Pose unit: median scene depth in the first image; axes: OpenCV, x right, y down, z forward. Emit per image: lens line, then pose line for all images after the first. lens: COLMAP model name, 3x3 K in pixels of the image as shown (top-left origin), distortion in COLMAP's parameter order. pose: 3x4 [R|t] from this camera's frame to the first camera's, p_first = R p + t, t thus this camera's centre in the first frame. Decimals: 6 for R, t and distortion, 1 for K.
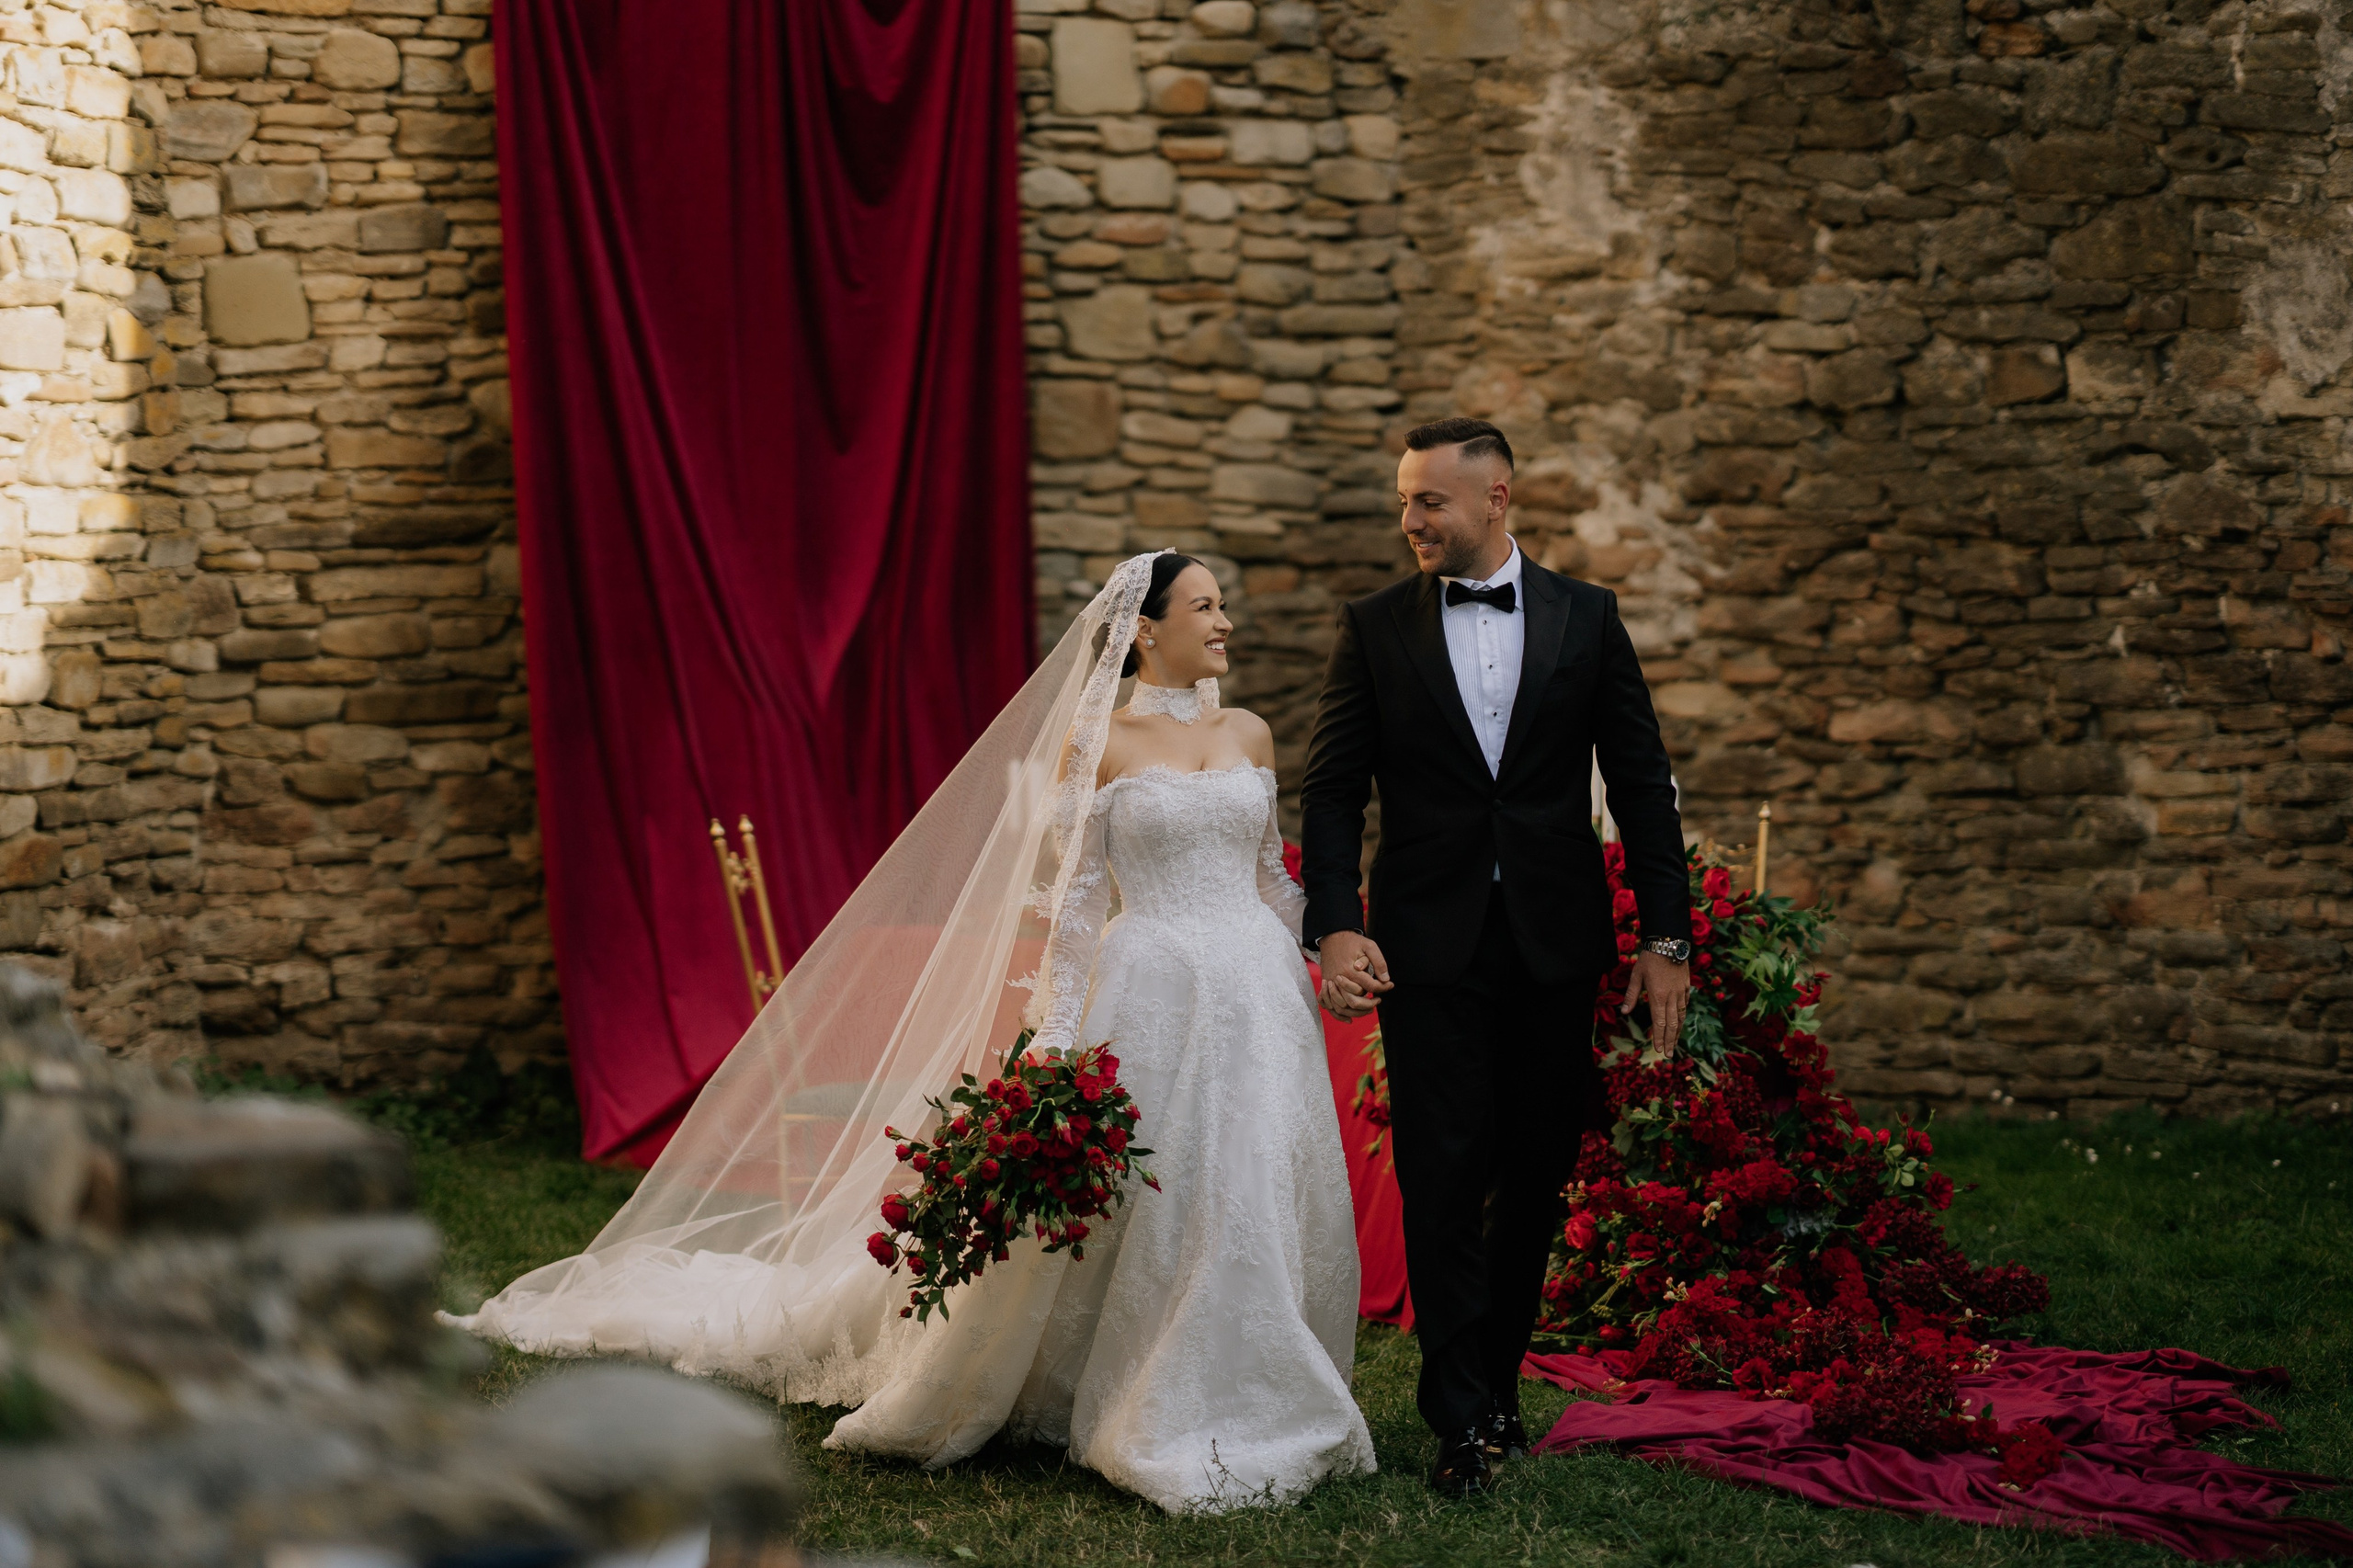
lens RADIAL K [[5635.7, 0, 1201.8], [0, 5635.7, 753.9], [0, 0, 1]] dist [0.140955, 0.018171]
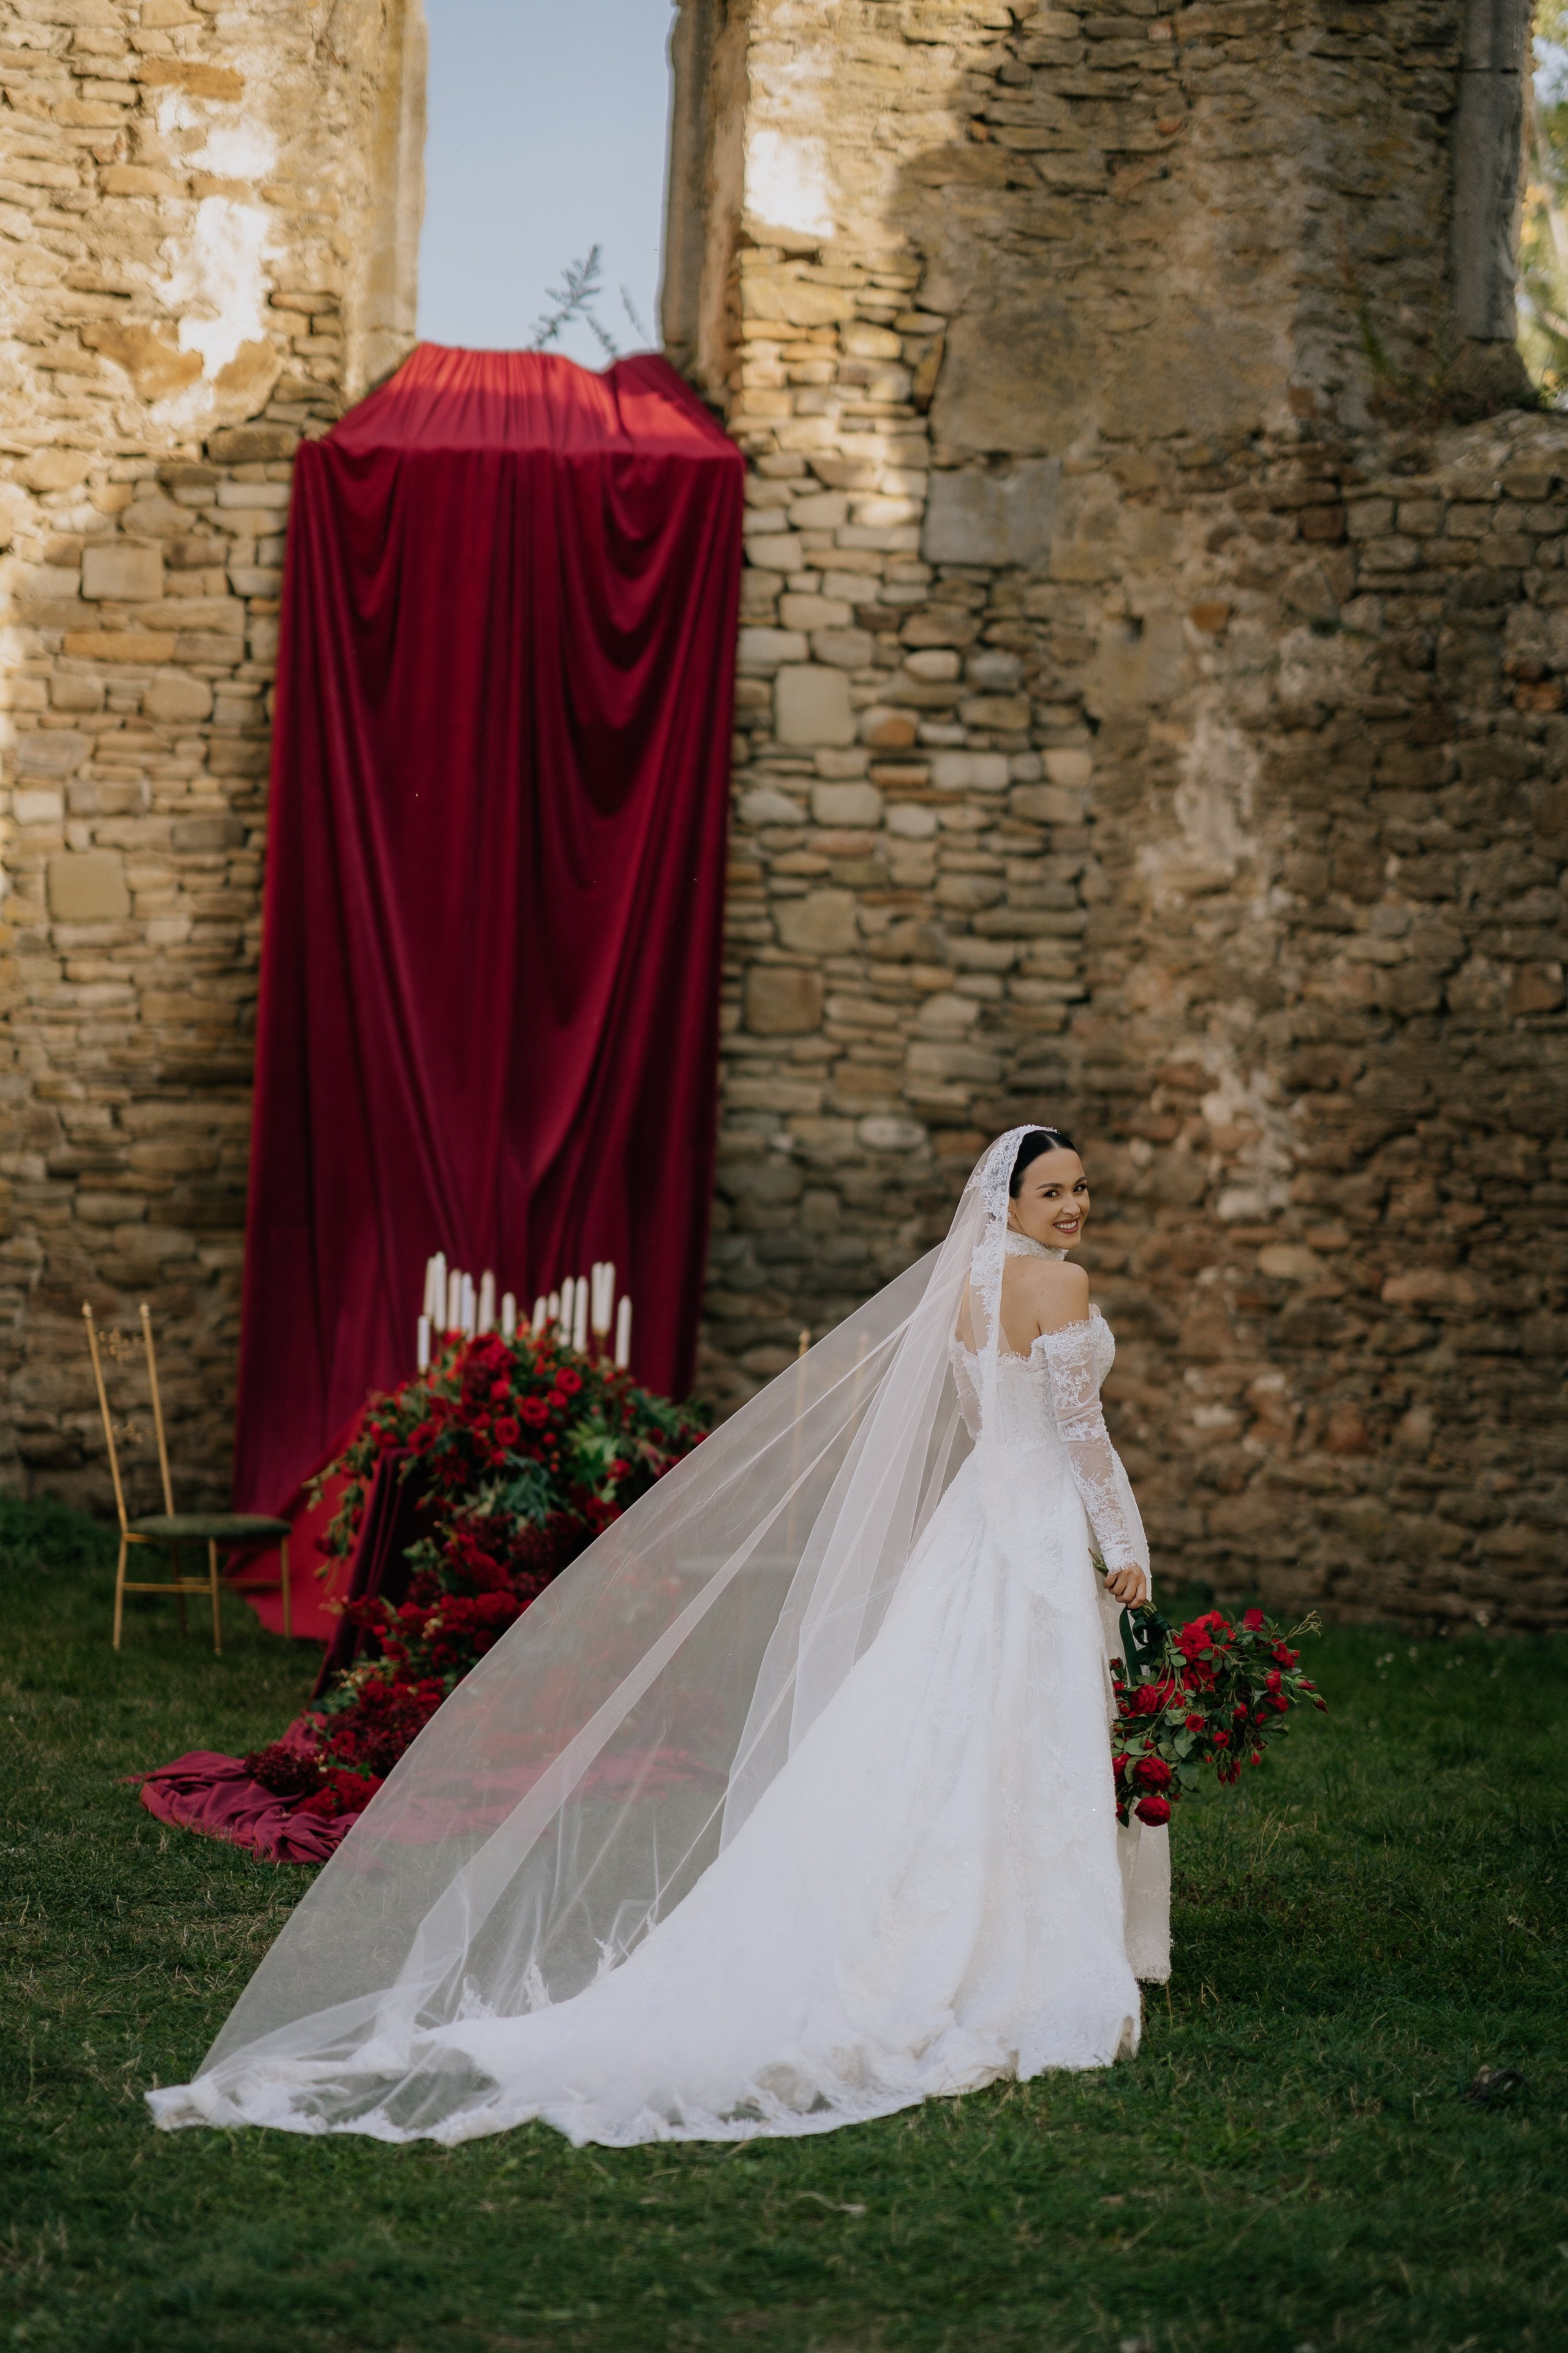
lens RADIAL K [[5635.3, 0, 754.9], [0, 5635.3, 1173.6], [0, 0, 1]] dist [0.140955, 0.018171]
pose [[0.943116, 0.042031, -0.329797, 0.380836], [-0.050111, 0.998615, -0.016033, -0.003536], [0.328667, 0.031647, 0.943916, -0.131543]]
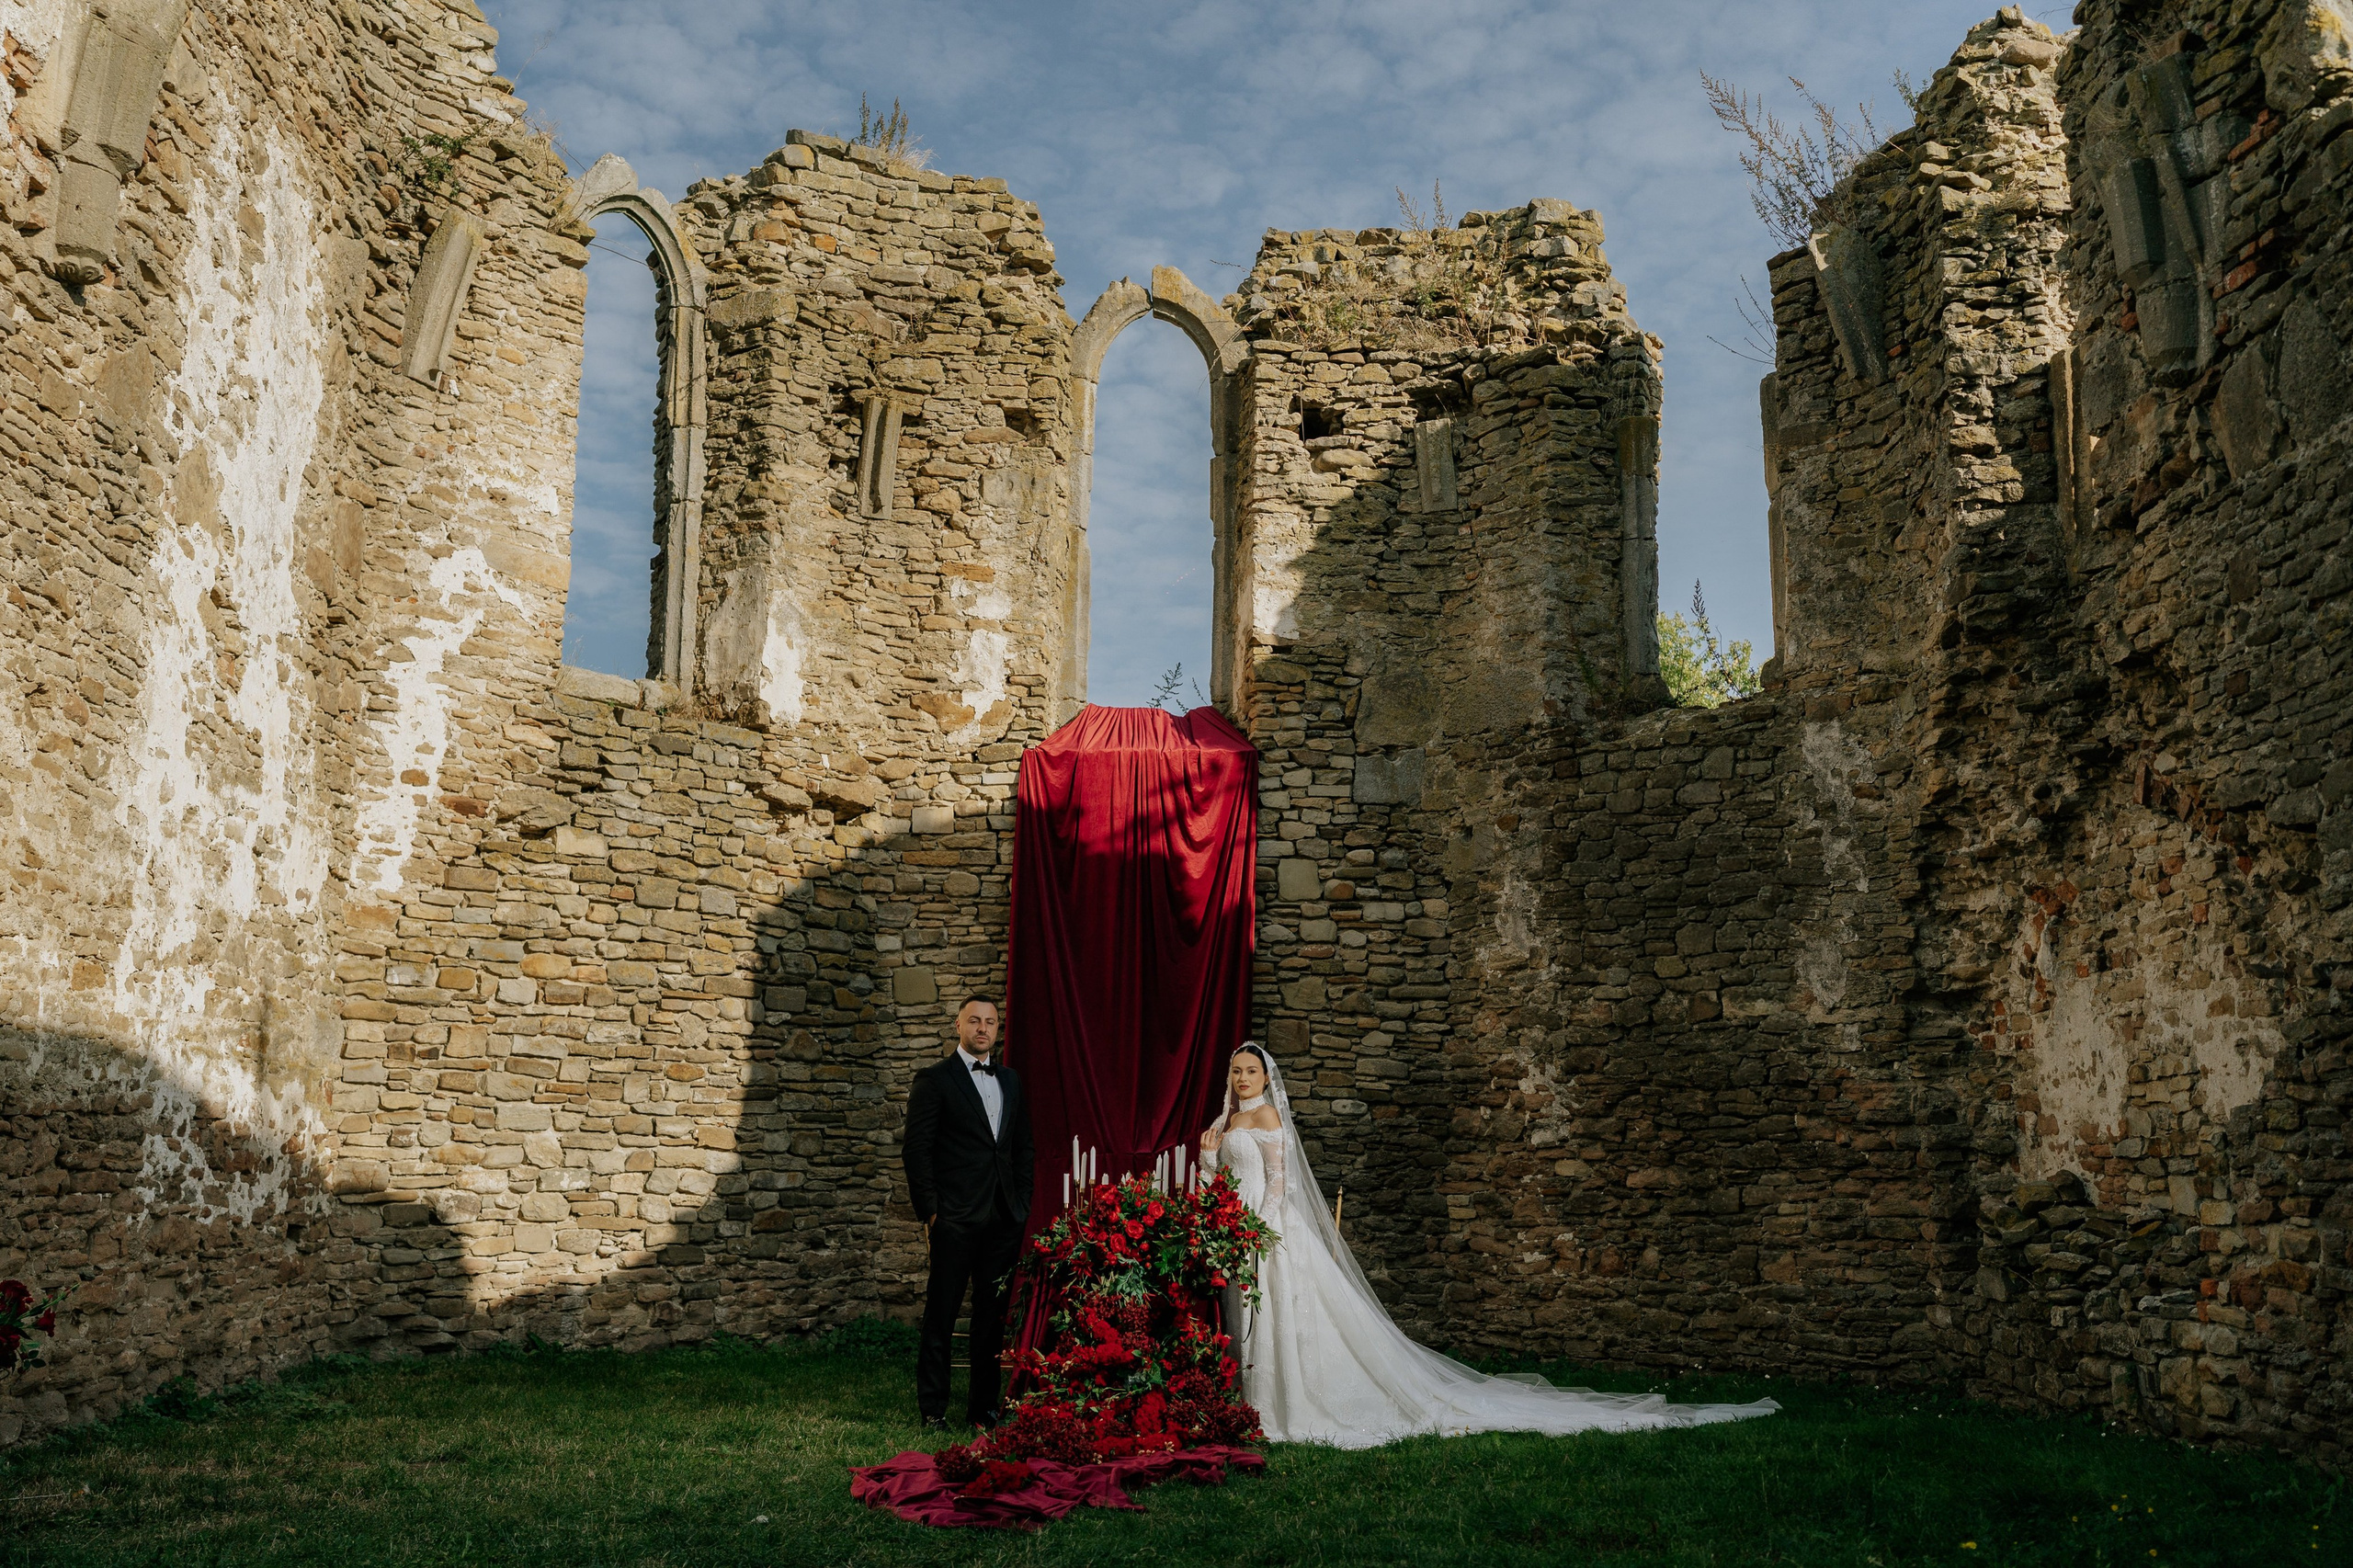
lens RADIAL K [[2256.2, 0, 1183.0], [0, 2256.2, 788.5], [0, 0, 1]] dist [-0.002161, 0.005510]
pose [[0.928269, -0.053508, -0.368041, 0.281261], [-0.024328, 0.978741, -0.203654, 0.027804], [0.371114, 0.197999, 0.907232, 0.167265]]
